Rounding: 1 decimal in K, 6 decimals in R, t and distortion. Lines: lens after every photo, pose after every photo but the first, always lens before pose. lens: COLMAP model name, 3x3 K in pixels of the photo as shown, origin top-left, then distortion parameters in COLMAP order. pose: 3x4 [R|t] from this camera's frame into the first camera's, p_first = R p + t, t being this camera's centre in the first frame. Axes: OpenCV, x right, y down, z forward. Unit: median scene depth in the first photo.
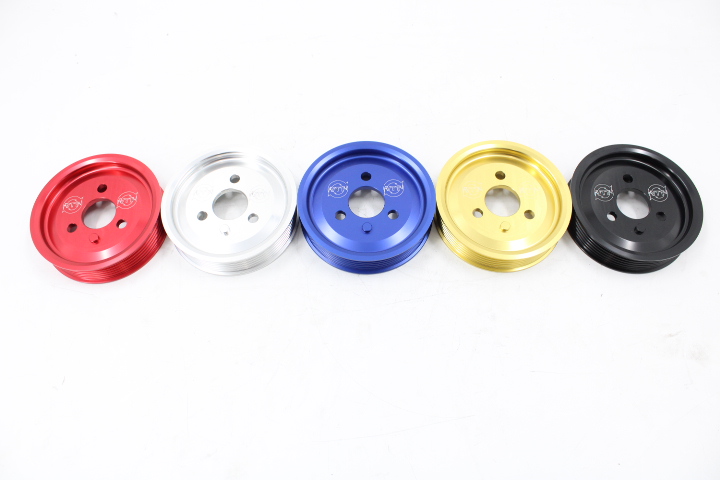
lens RADIAL K [[609.3, 0, 360.0], [0, 609.3, 240.0], [0, 0, 1]] dist [-0.013837, -0.007078]
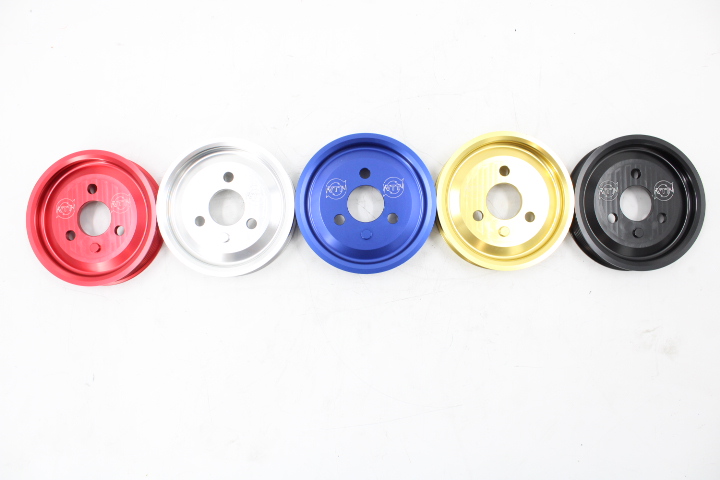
lens RADIAL K [[609.3, 0, 360.0], [0, 609.3, 240.0], [0, 0, 1]] dist [-0.013837, -0.007078]
pose [[0.999896, -0.012980, 0.006246, -0.005290], [0.009171, 0.907993, 0.418885, -0.416809], [-0.011109, -0.418784, 0.908018, 0.084433]]
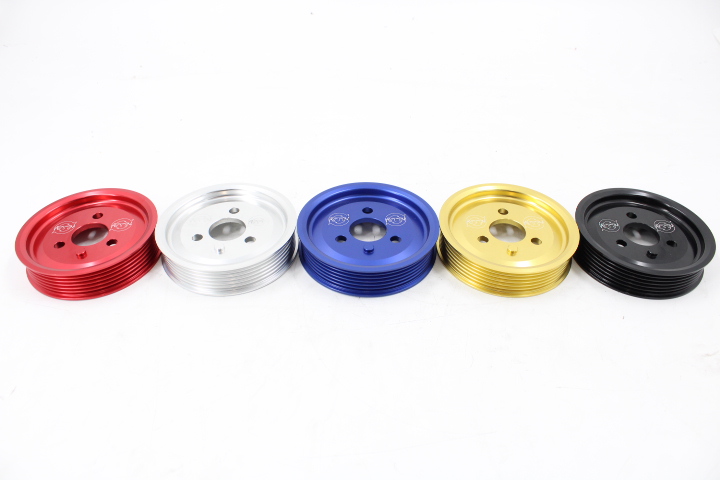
lens RADIAL K [[609.3, 0, 360.0], [0, 609.3, 240.0], [0, 0, 1]] dist [-0.013837, -0.007078]
pose [[0.999811, 0.017289, 0.008850, -0.010423], [-0.012366, 0.918003, -0.396382, 0.335878], [-0.014978, 0.396197, 0.918043, 0.112672]]
